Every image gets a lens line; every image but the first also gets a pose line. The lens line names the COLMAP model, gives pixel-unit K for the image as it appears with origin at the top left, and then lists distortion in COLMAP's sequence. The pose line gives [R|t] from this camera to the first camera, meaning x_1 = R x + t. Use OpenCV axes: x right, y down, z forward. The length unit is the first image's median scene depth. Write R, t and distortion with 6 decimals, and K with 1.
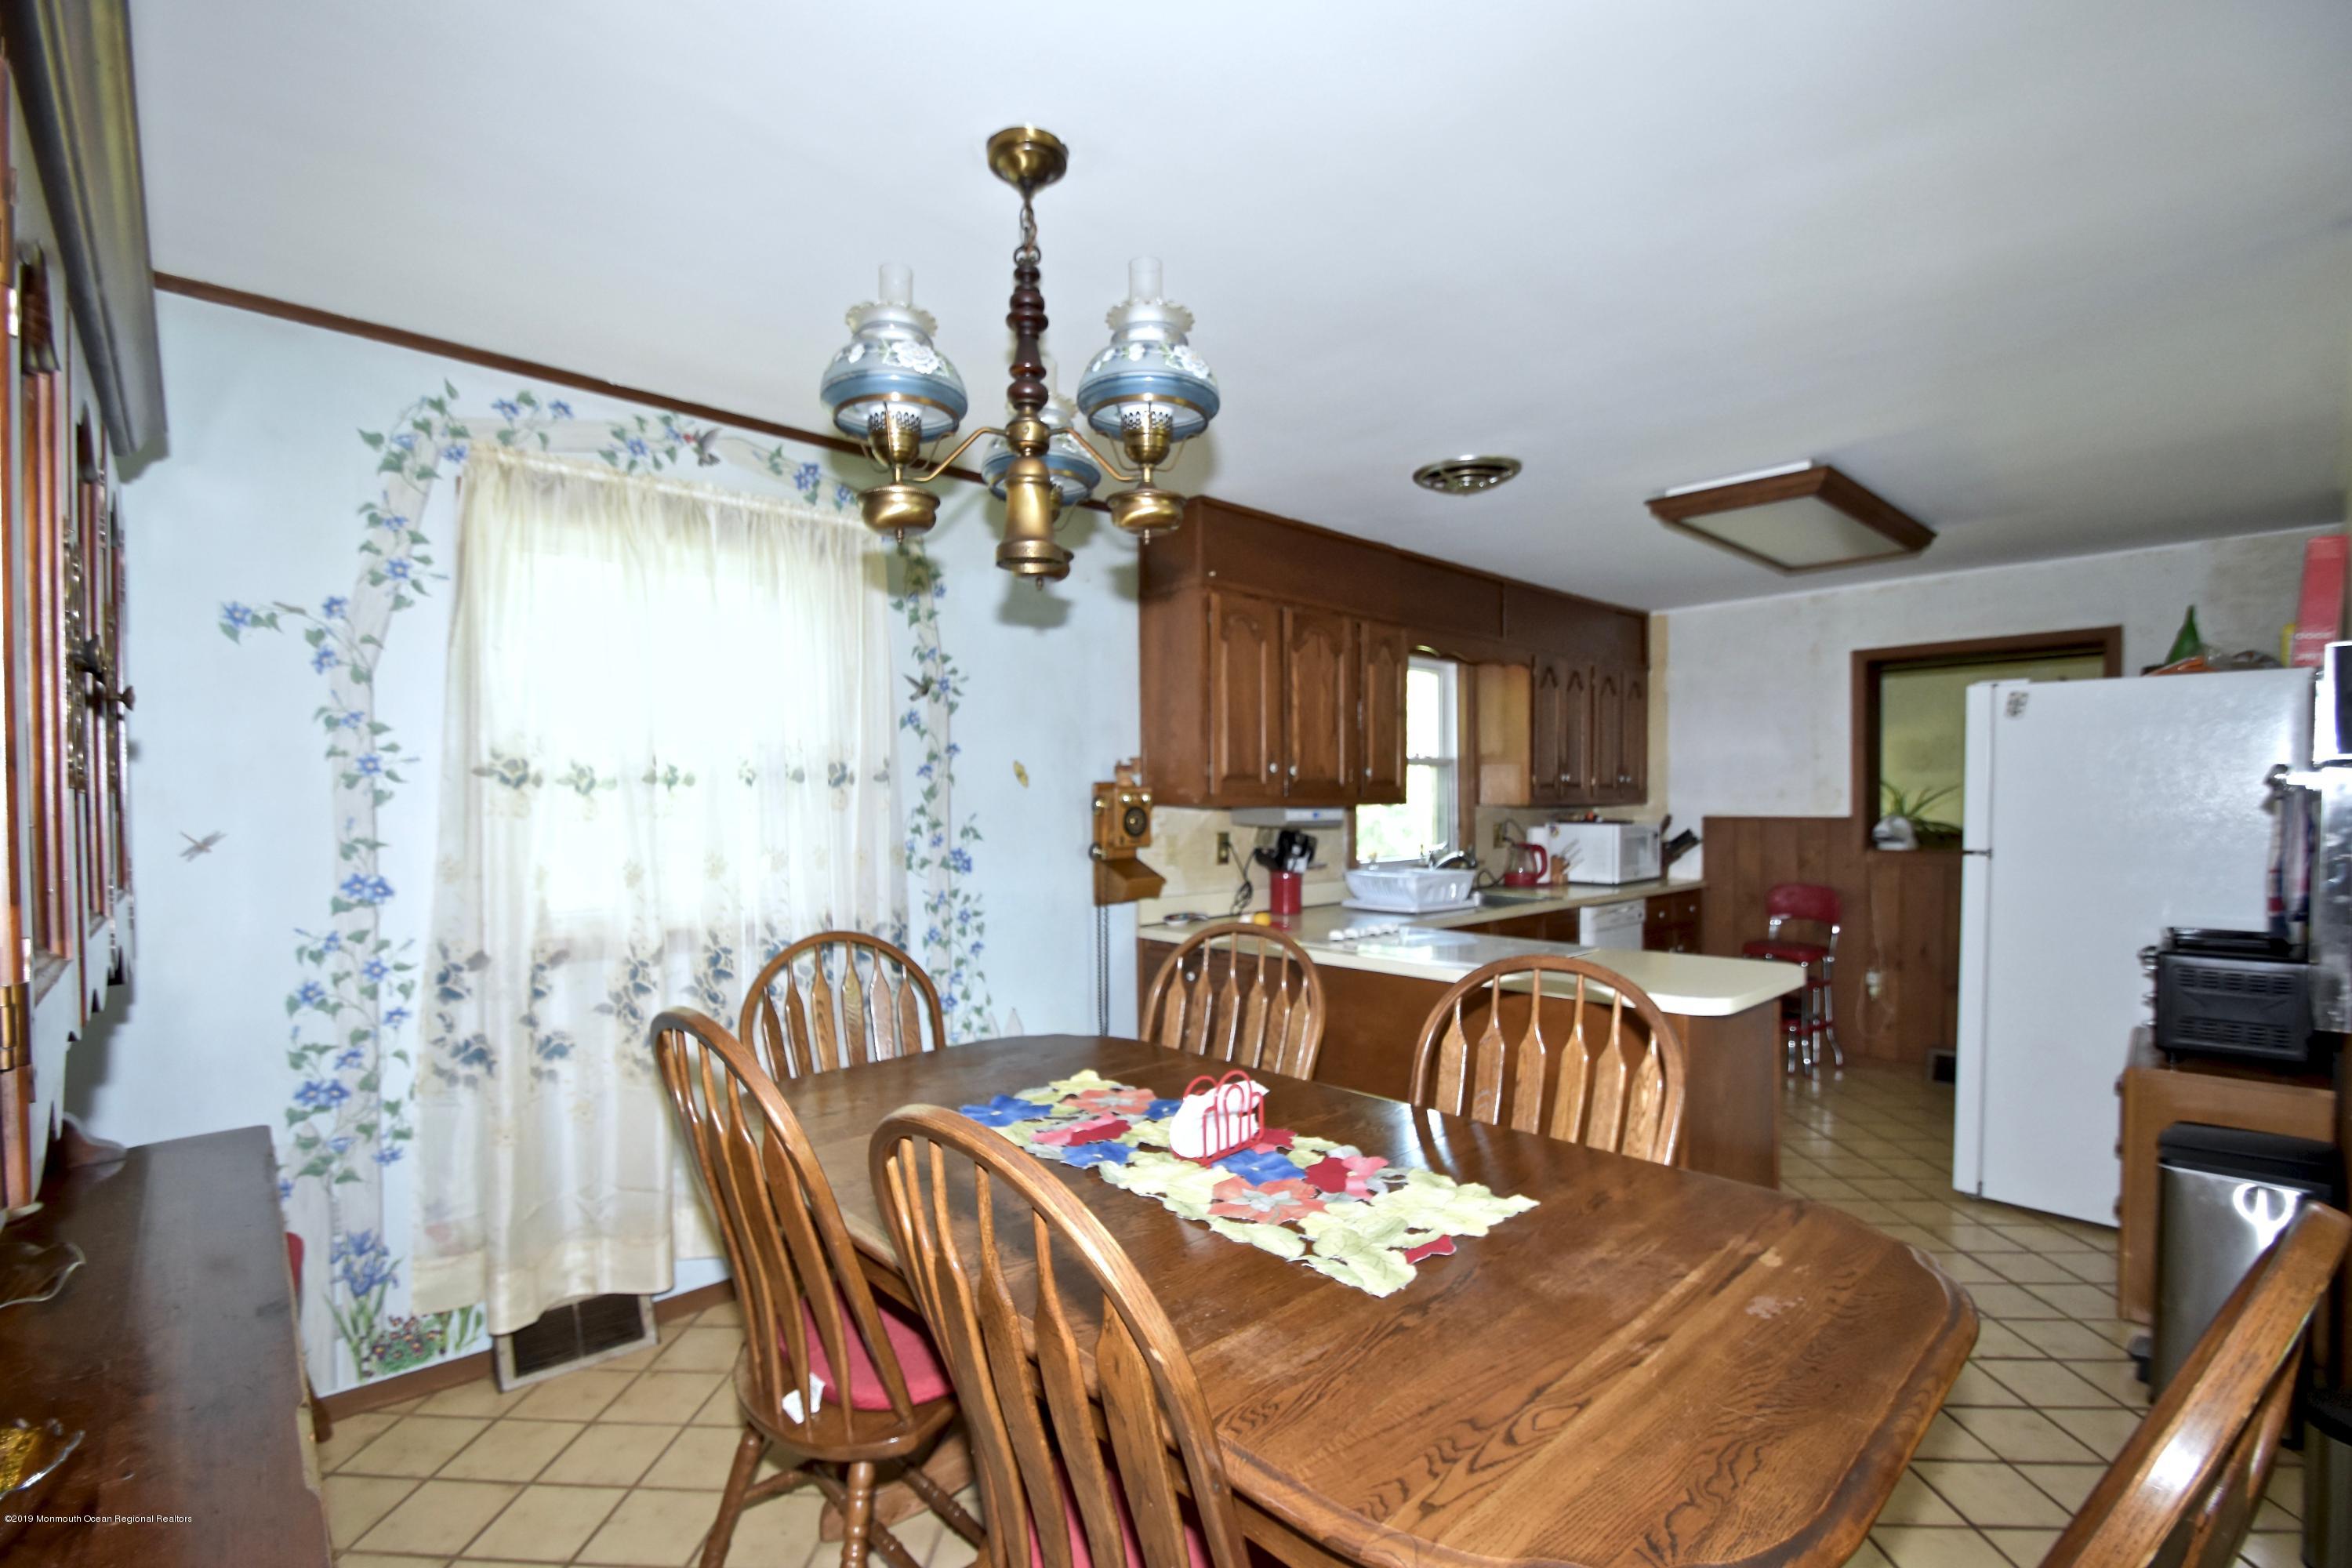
lens RADIAL K [[1051.2, 0, 1107.7], [0, 1051.2, 820.4], [0, 0, 1]] dist [-0.009398, -0.002907]
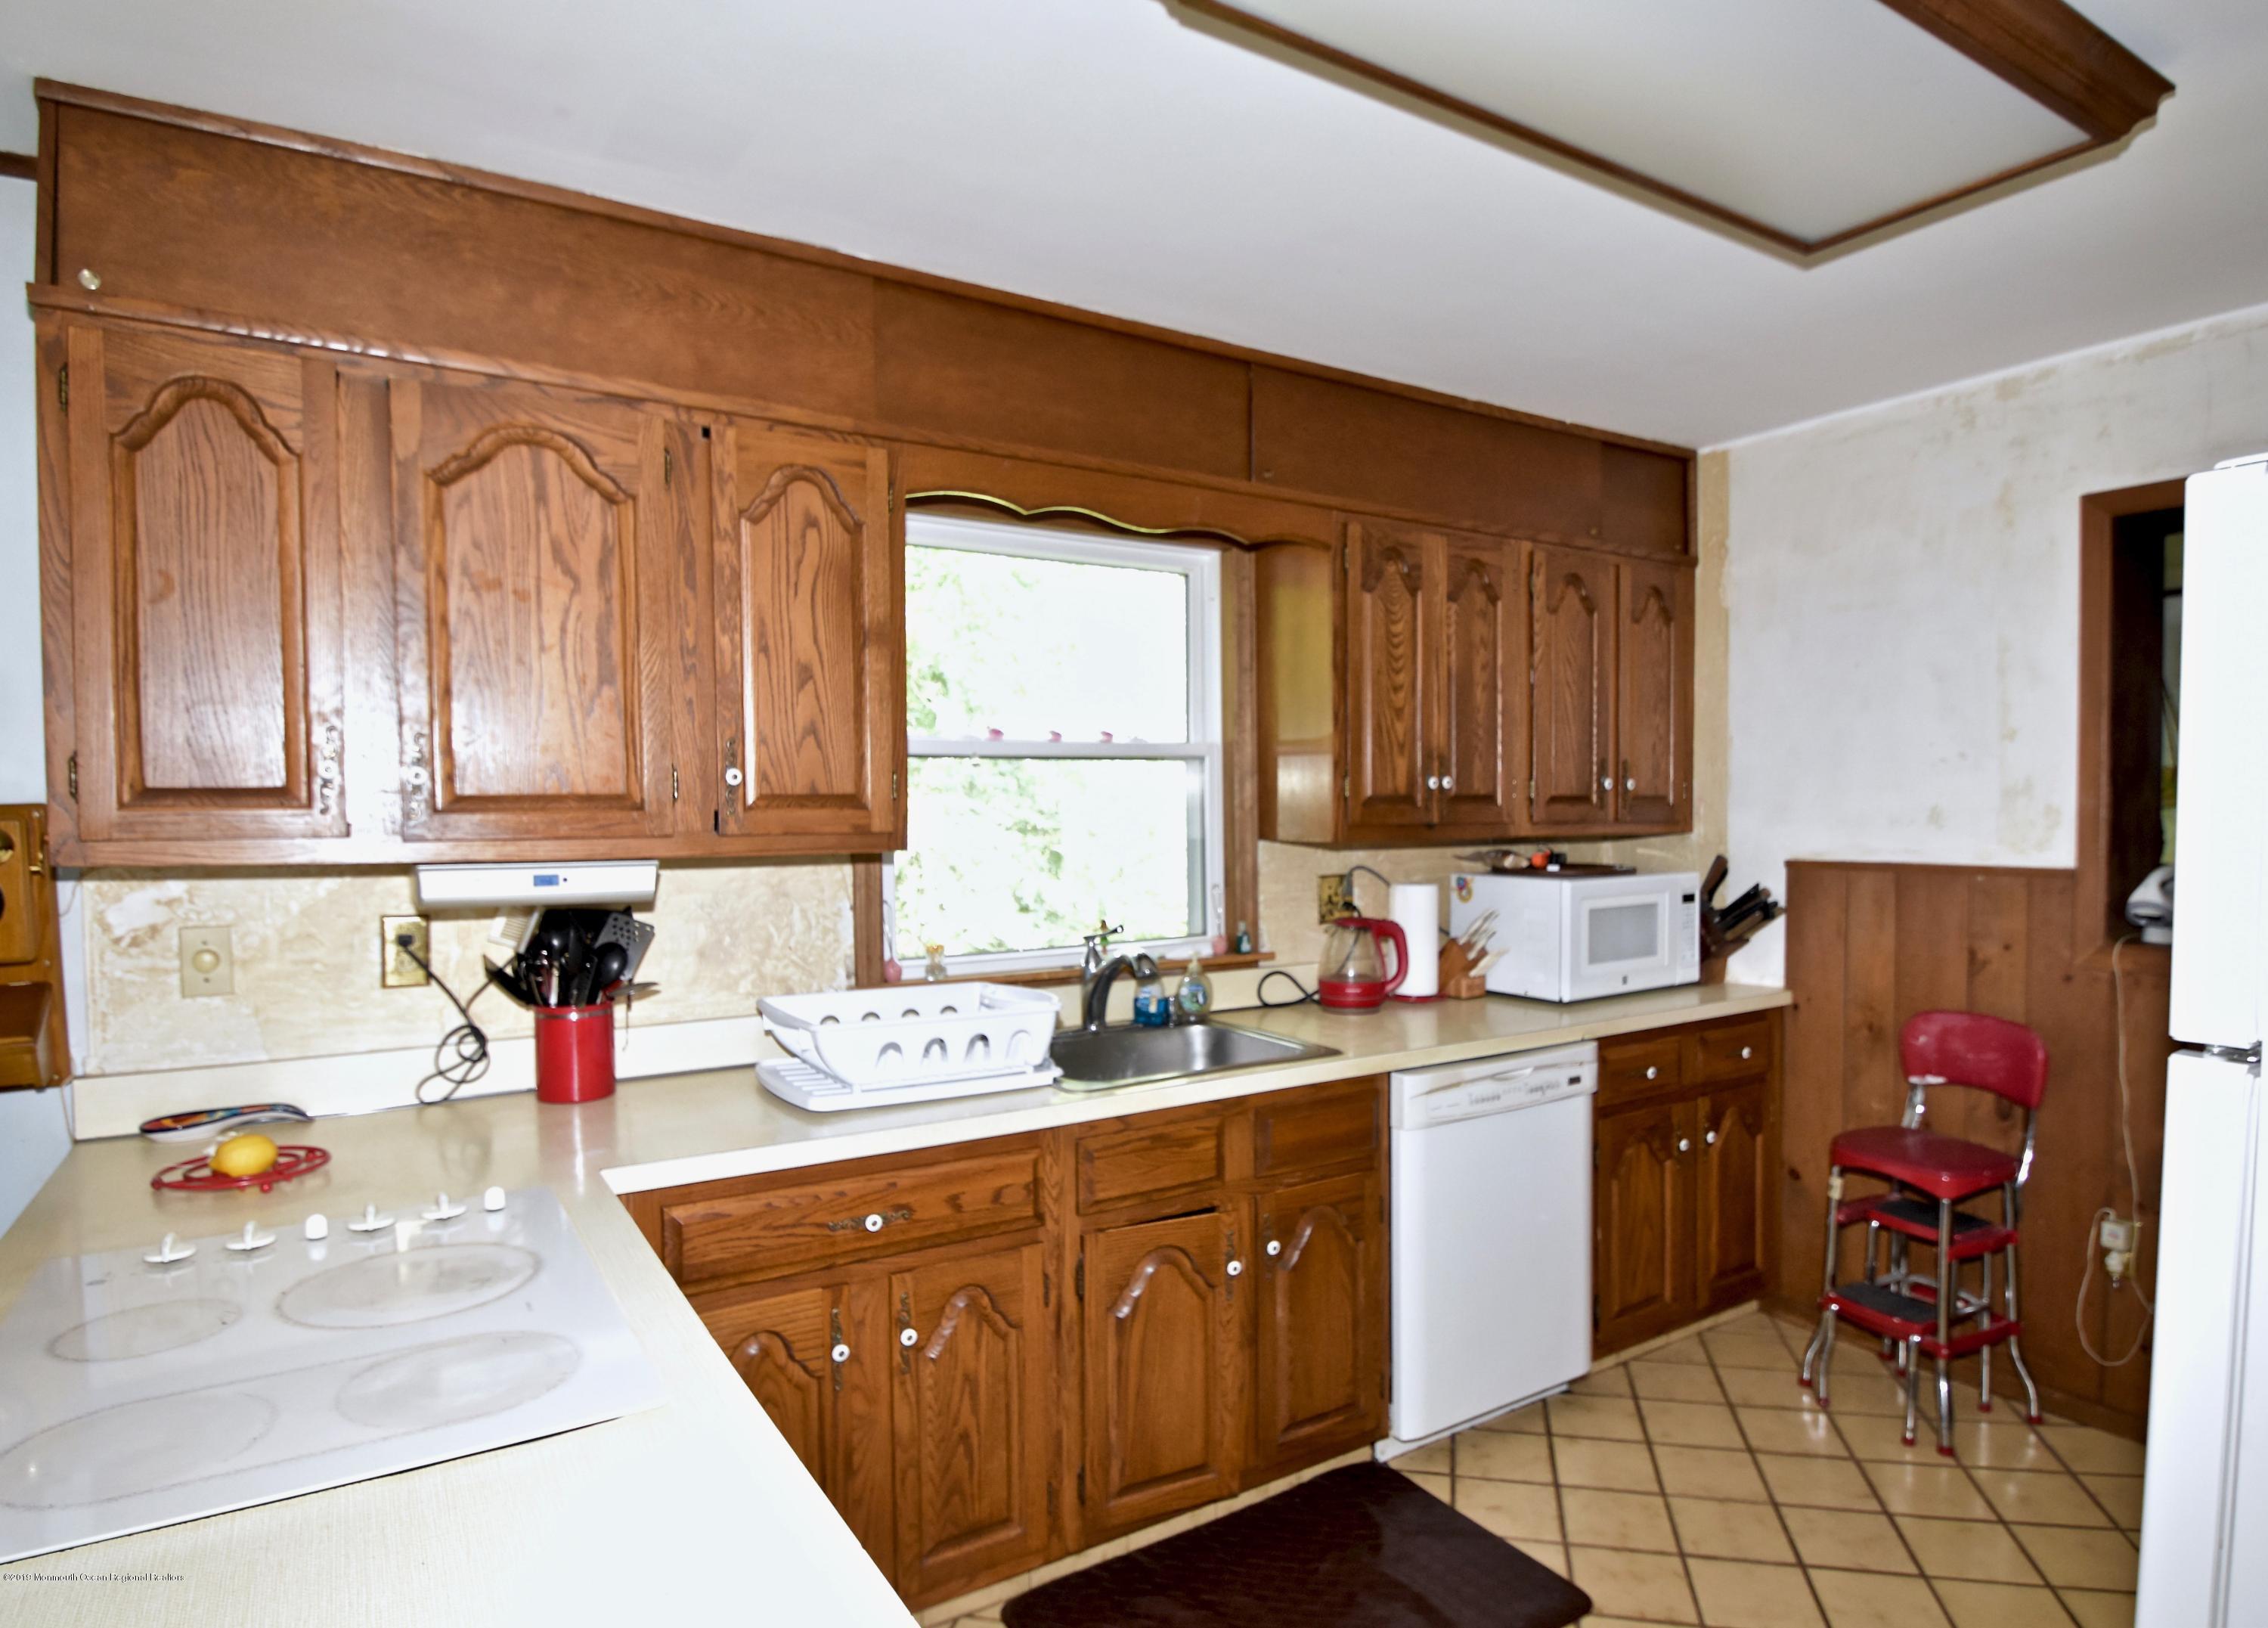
lens RADIAL K [[1281.0, 0, 1149.8], [0, 1281.0, 859.8], [0, 0, 1]] dist [-0.032210, -0.002050]
pose [[0.990526, 0.002526, -0.137302, 0.380094], [0.000296, 0.999789, 0.020535, -0.017528], [0.137325, -0.020381, 0.990316, 0.400719]]
